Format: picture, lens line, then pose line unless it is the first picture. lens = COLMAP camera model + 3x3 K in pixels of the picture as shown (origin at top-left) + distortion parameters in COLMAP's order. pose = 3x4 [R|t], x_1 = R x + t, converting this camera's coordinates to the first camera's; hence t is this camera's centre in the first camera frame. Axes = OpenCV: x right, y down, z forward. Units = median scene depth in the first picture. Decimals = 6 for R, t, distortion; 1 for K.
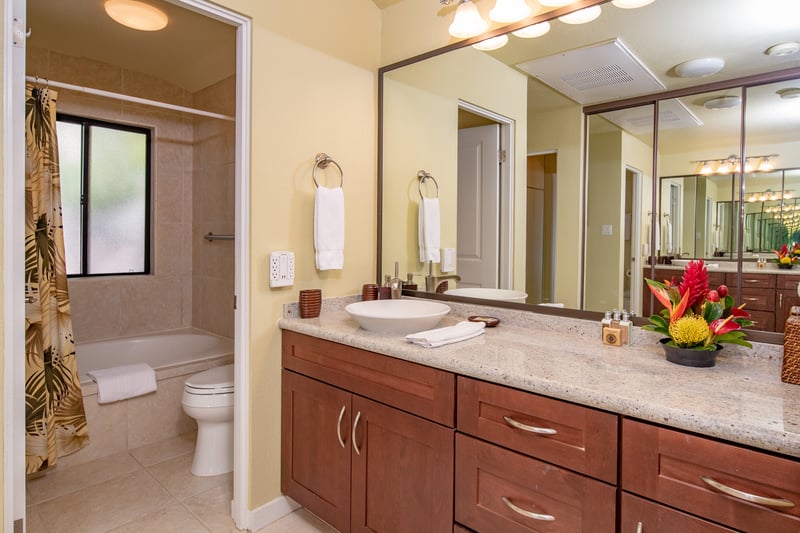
lens RADIAL K [[447.1, 0, 401.0], [0, 447.1, 233.8], [0, 0, 1]] dist [-0.000163, 0.000097]
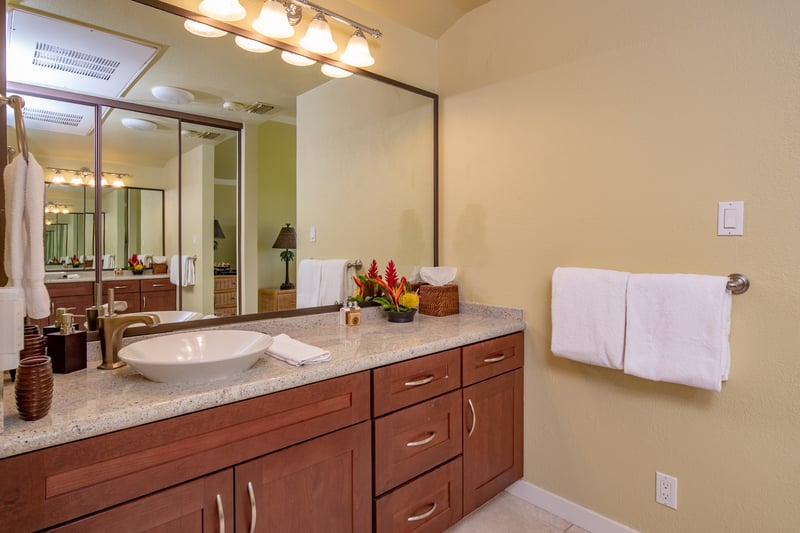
lens RADIAL K [[449.6, 0, 400.9], [0, 449.6, 246.0], [0, 0, 1]] dist [-0.000515, -0.000213]
pose [[0.104572, -0.011853, 0.994447, -0.237954], [0.009350, 0.999897, 0.010934, -0.002327], [-0.994473, 0.008155, 0.104672, 0.192820]]
